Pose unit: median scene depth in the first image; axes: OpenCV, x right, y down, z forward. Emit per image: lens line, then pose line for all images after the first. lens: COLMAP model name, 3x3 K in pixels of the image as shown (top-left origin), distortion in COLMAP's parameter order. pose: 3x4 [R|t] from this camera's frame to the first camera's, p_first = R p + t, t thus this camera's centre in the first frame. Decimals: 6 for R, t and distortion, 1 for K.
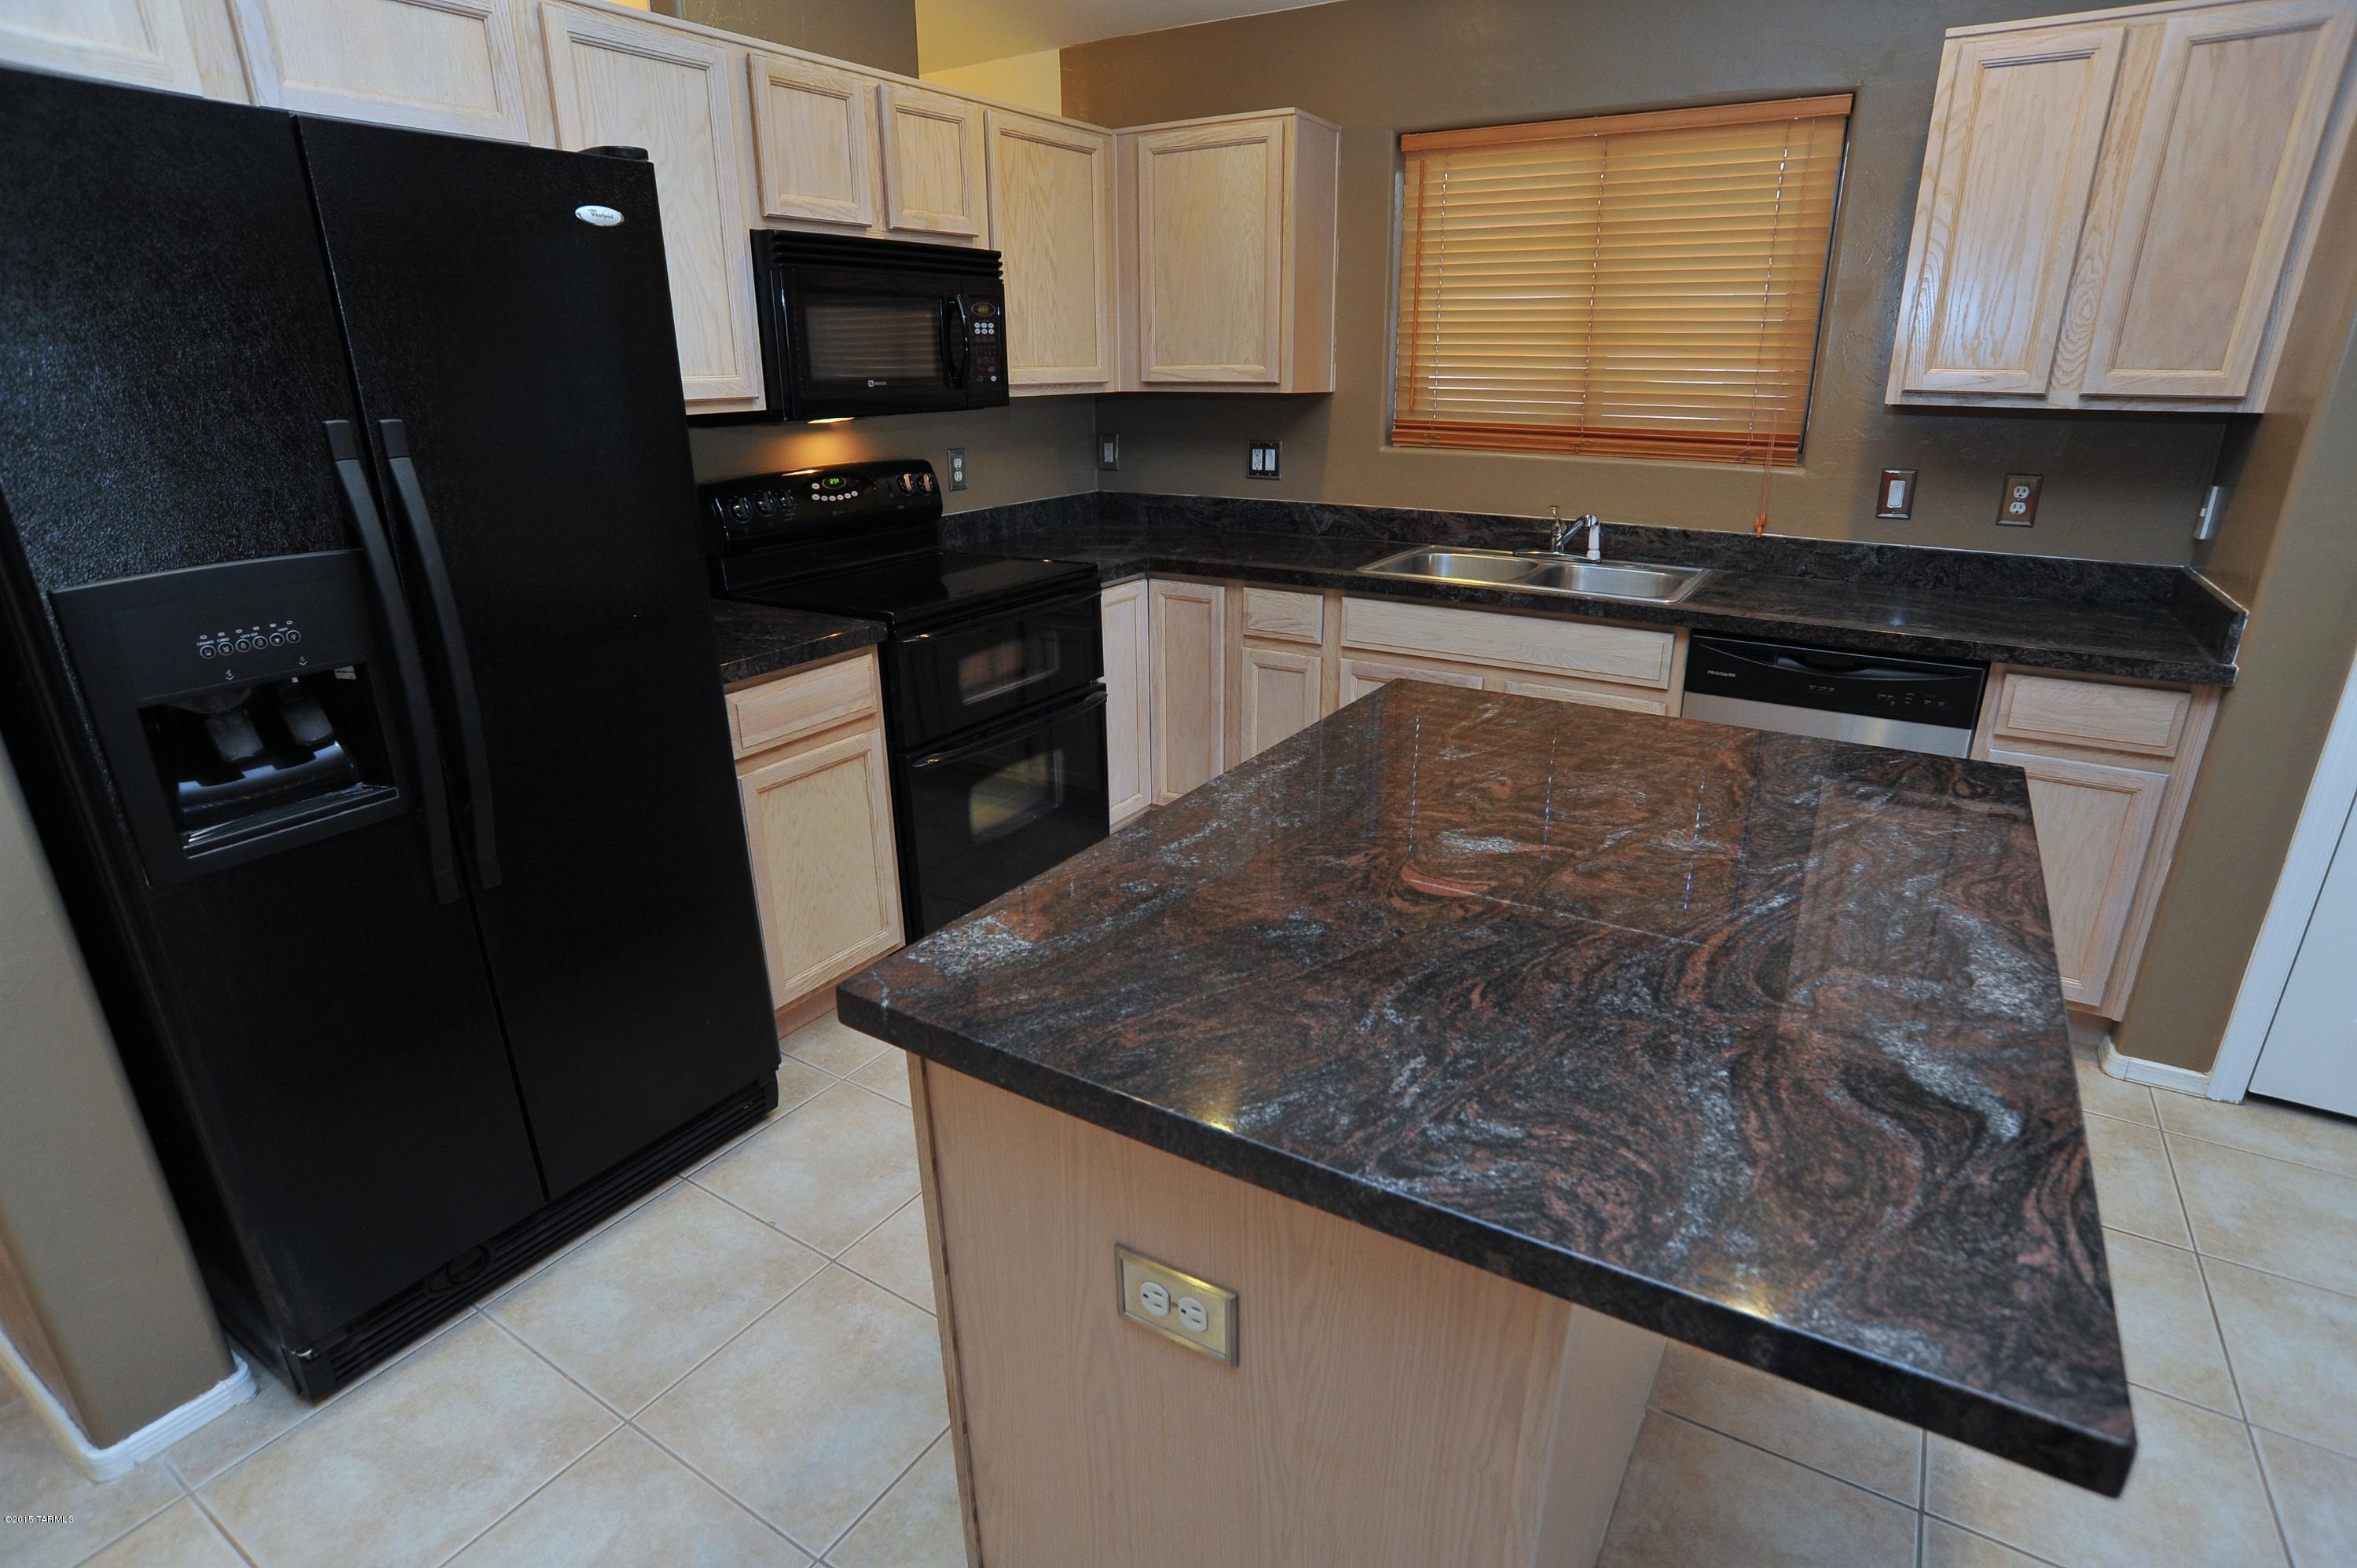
lens RADIAL K [[1199.0, 0, 1182.6], [0, 1199.0, 789.1], [0, 0, 1]] dist [-0.109414, 0.054627]
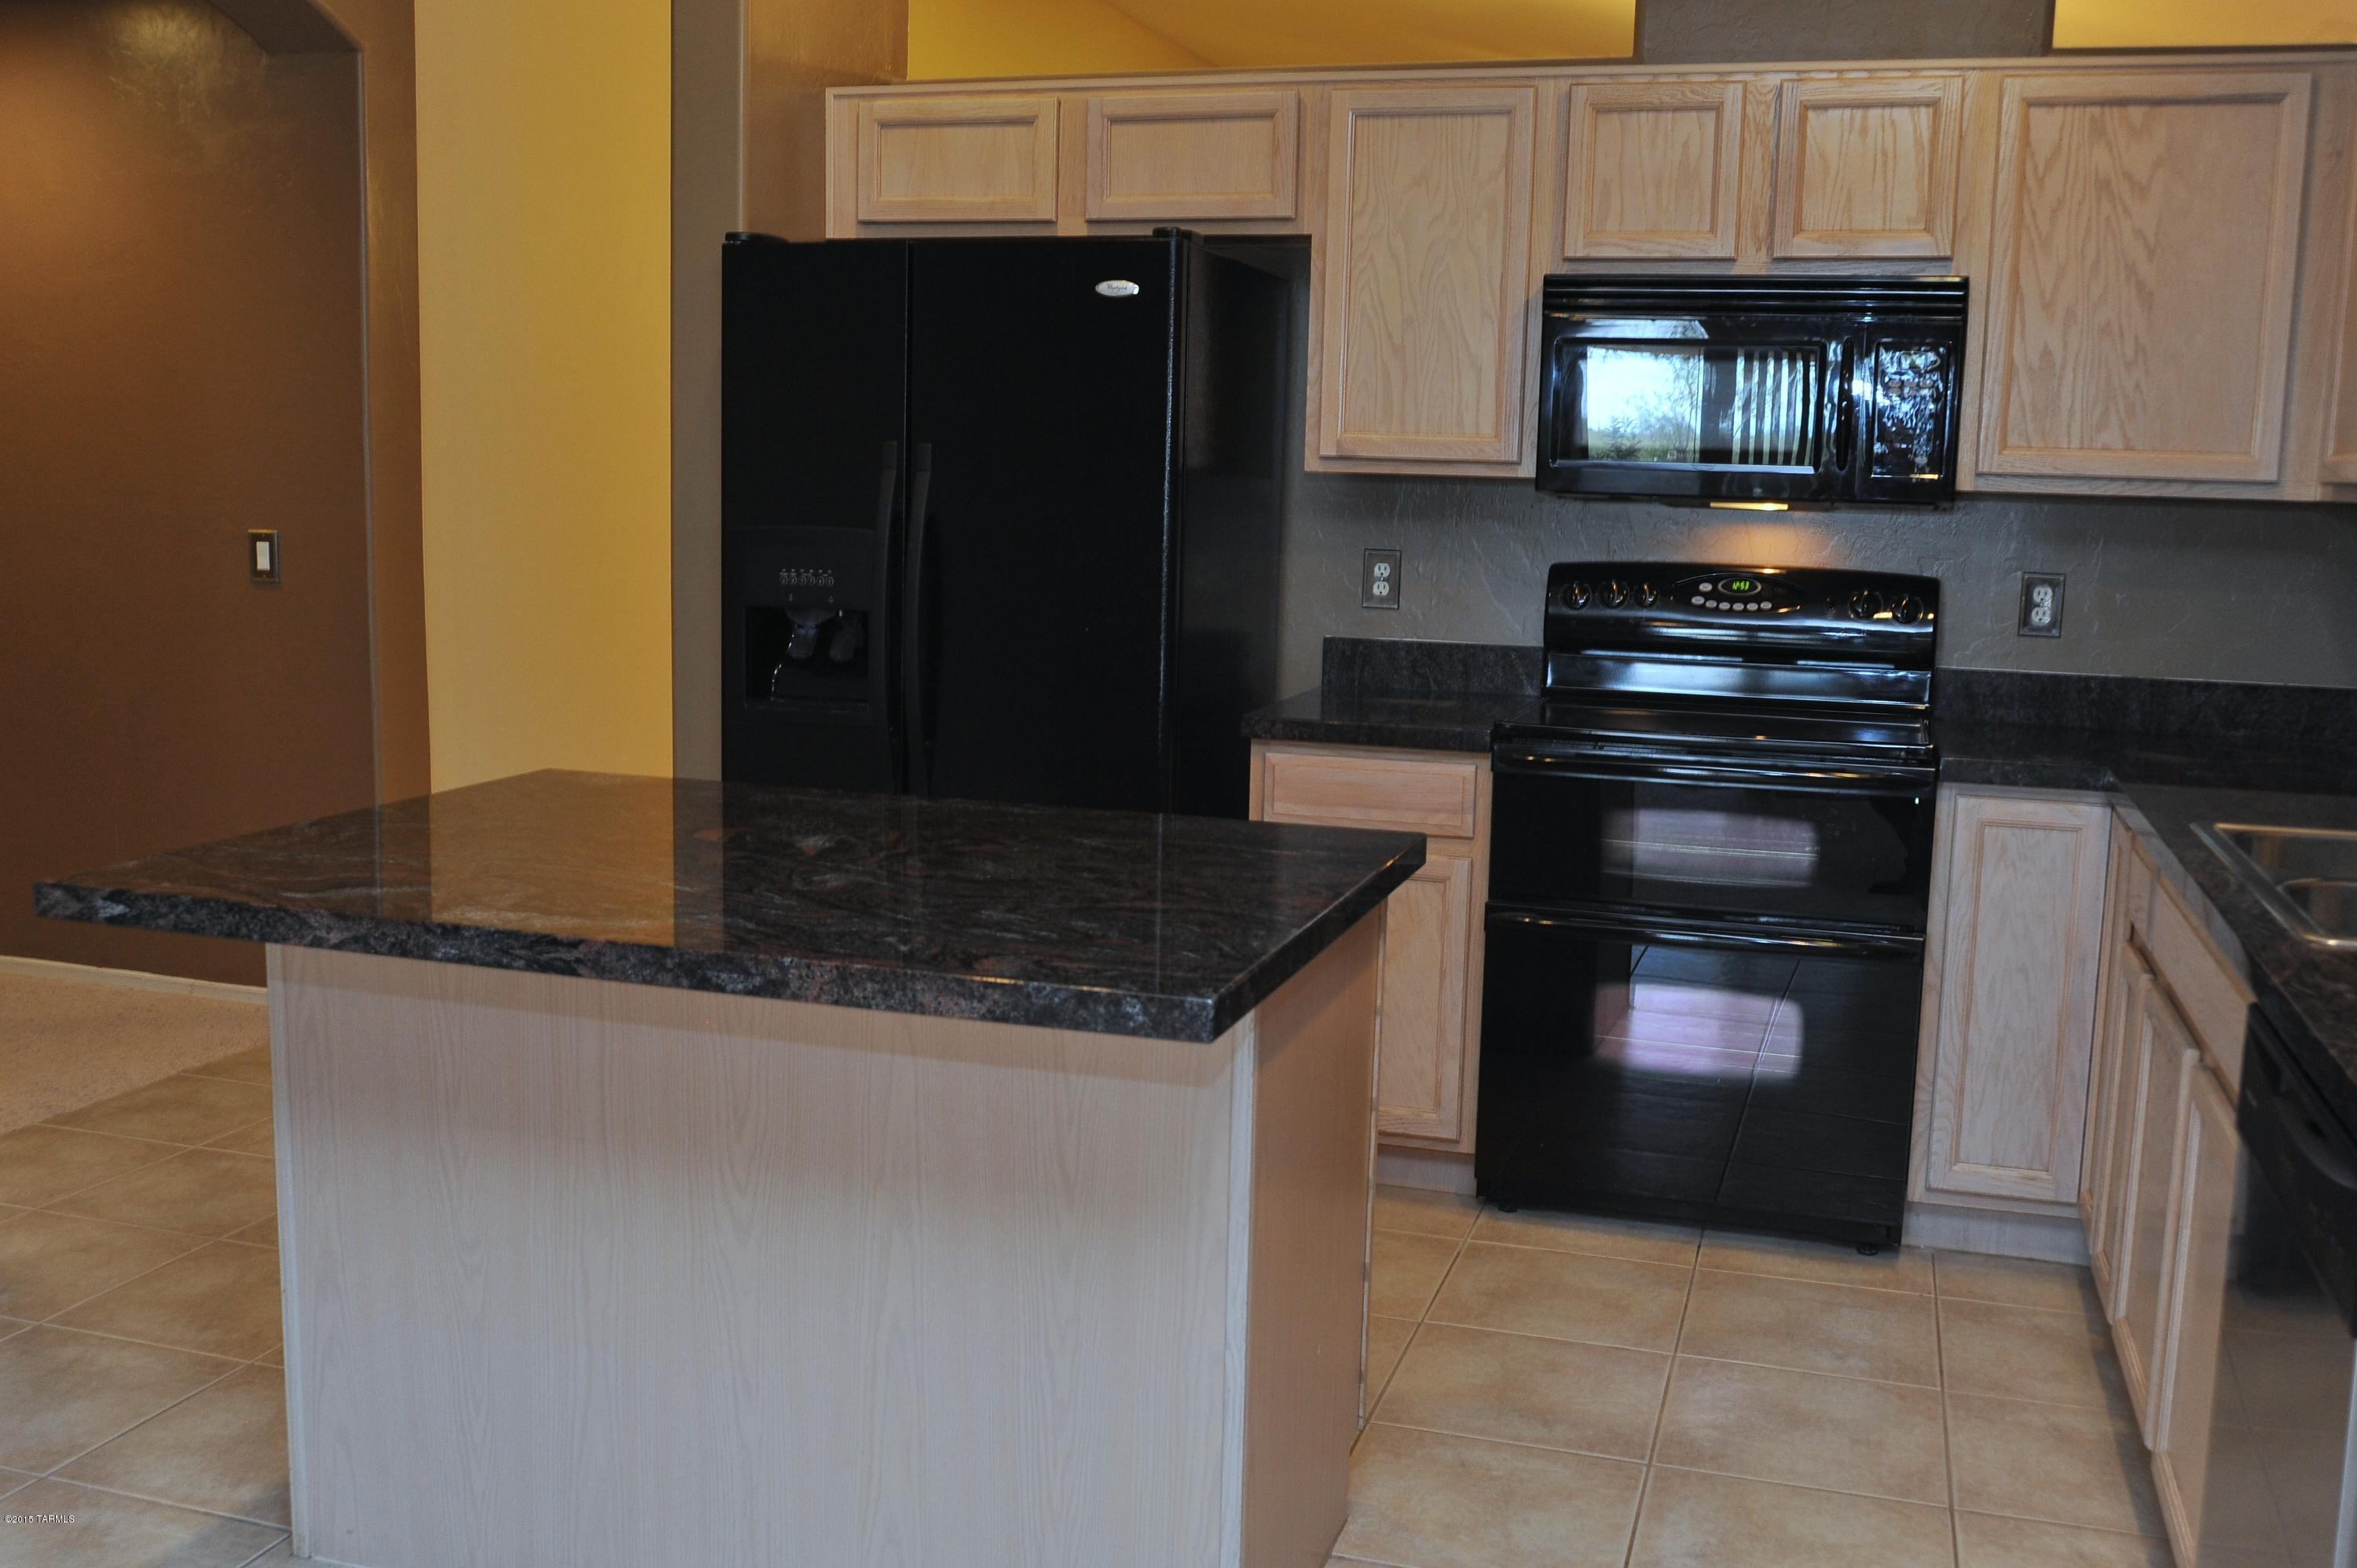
lens RADIAL K [[2198.1, 0, 1181.3], [0, 2198.1, 790.9], [0, 0, 1]] dist [-0.073787, 0.057528]
pose [[0.253960, 0.157177, -0.954358, 0.954925], [-0.350143, 0.934723, 0.060768, -0.098935], [0.901612, 0.318730, 0.292416, 0.315625]]
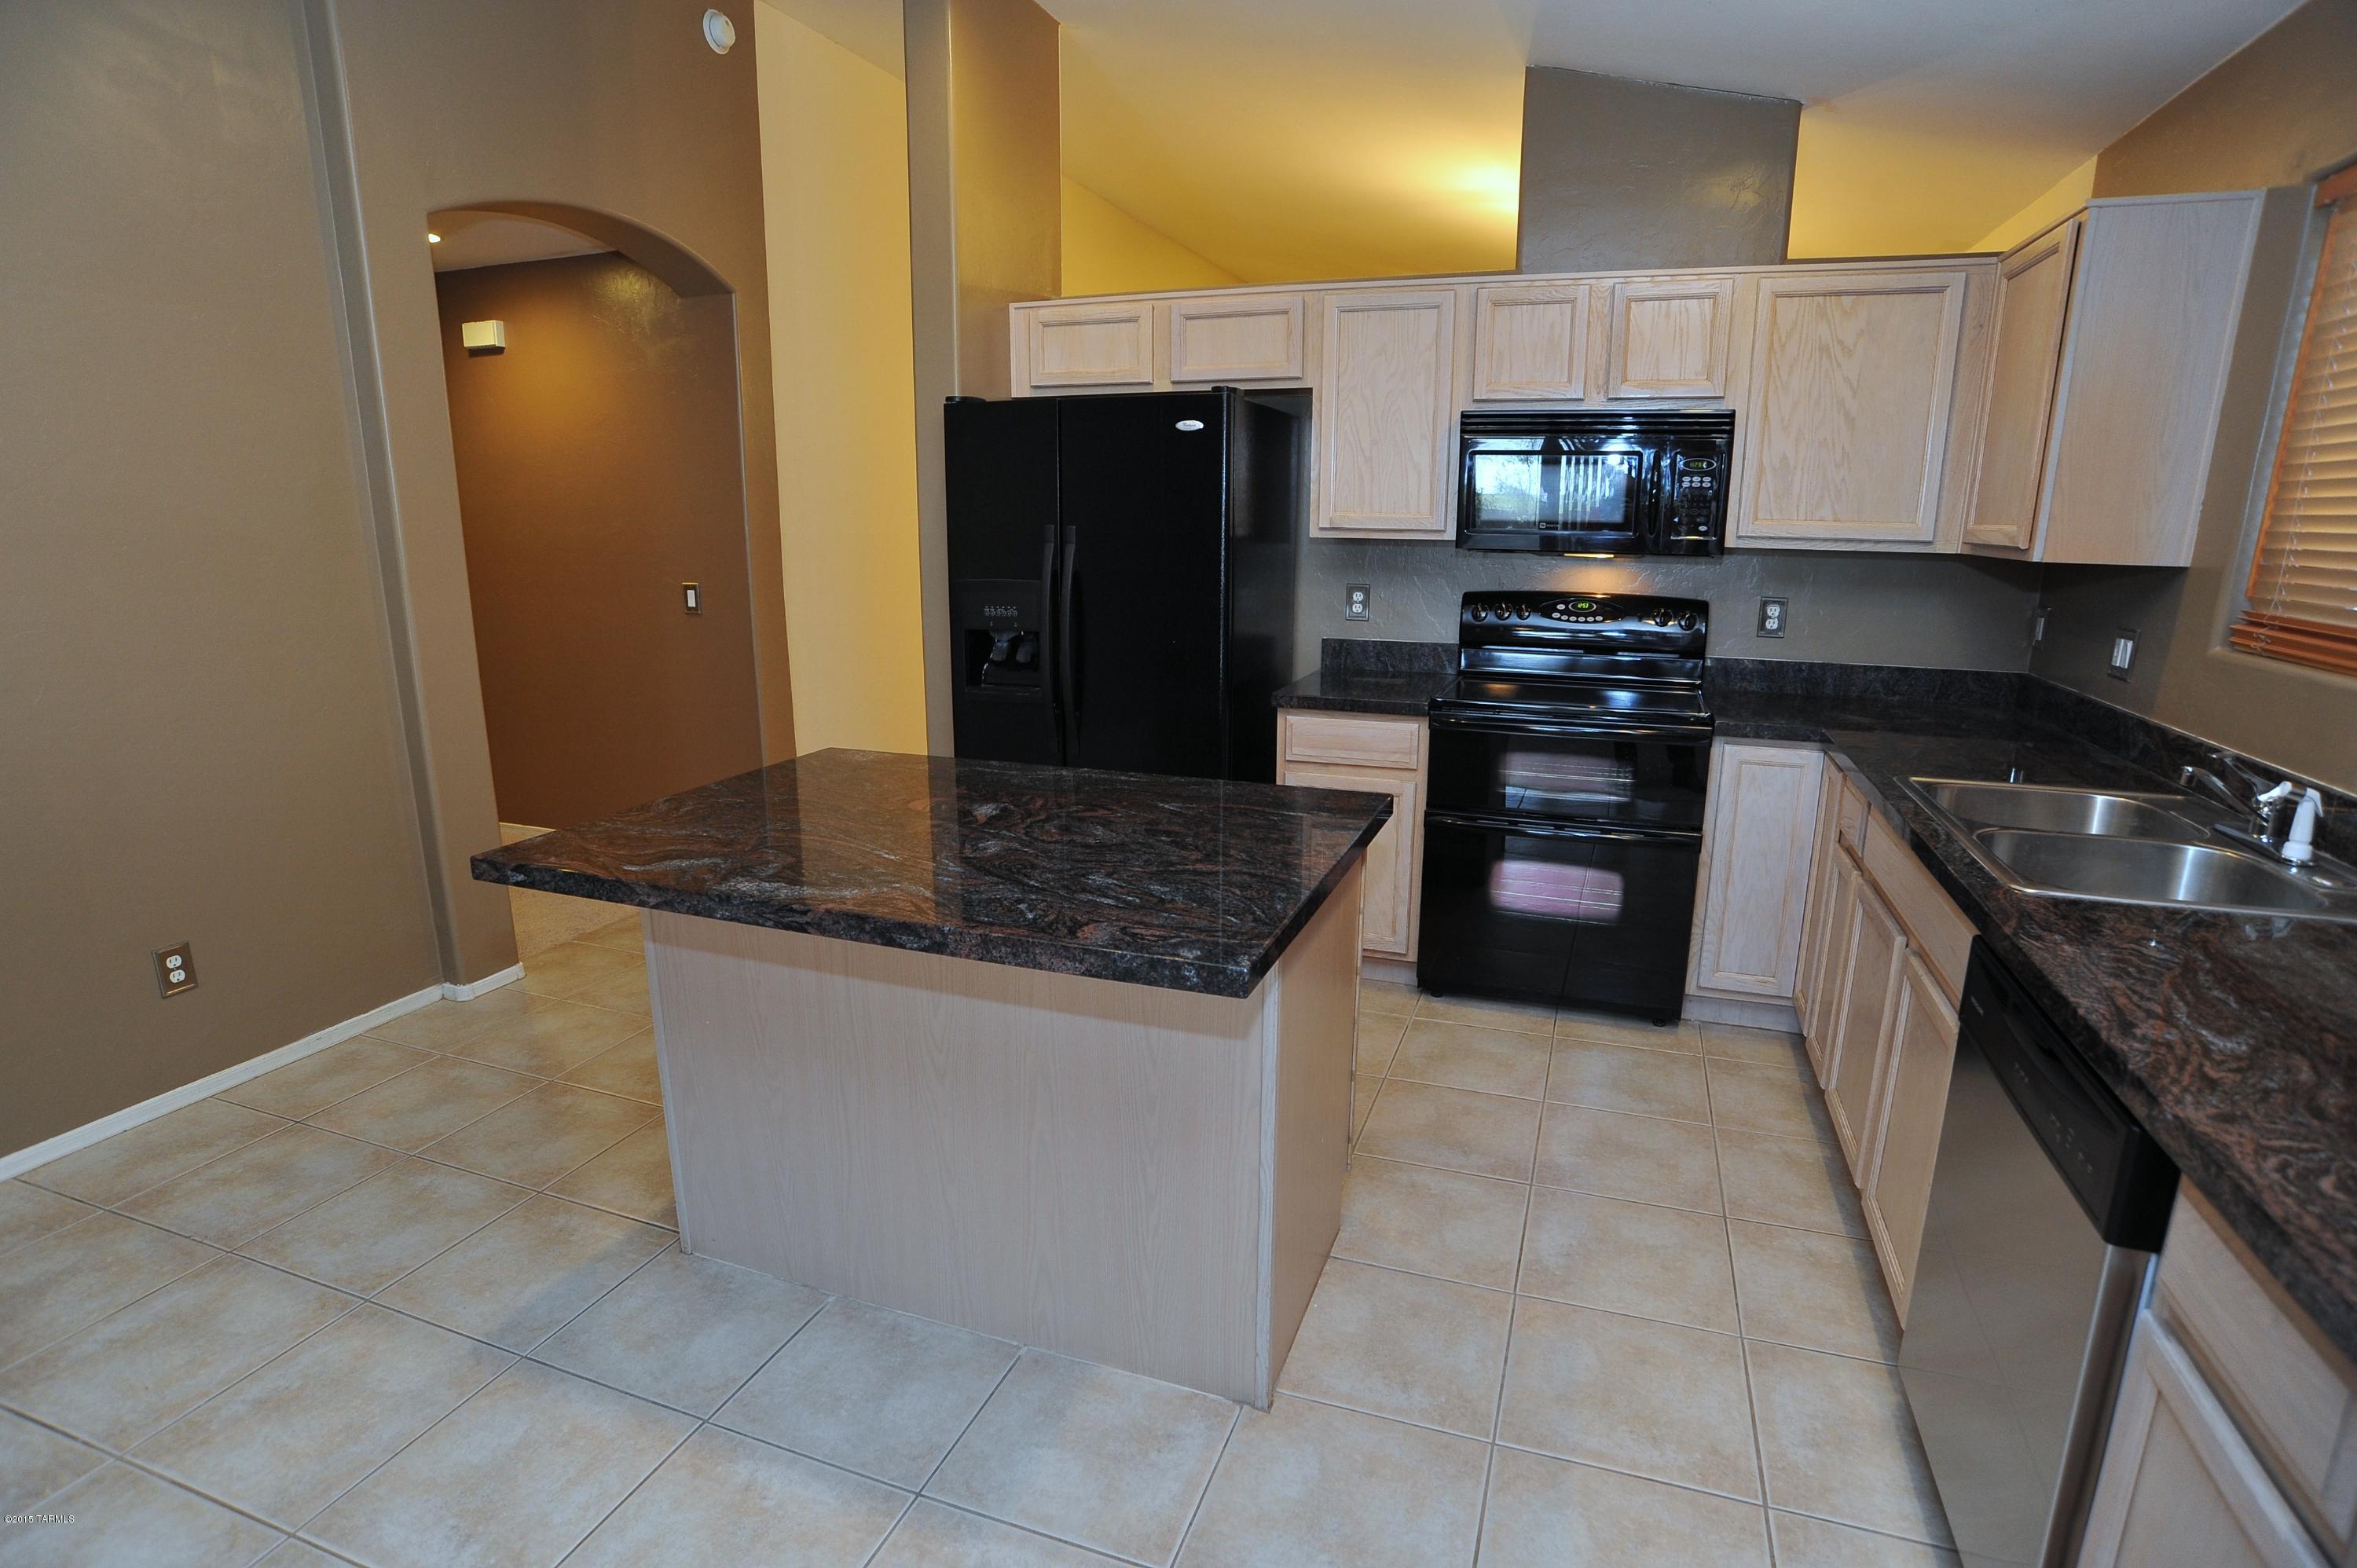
lens RADIAL K [[1189.6, 0, 1180.4], [0, 1189.6, 796.2], [0, 0, 1]] dist [-0.112416, 0.056030]
pose [[0.206676, 0.238299, -0.948946, 0.790465], [-0.333741, 0.928888, 0.160575, -0.135624], [0.919729, 0.283515, 0.271509, 0.356129]]
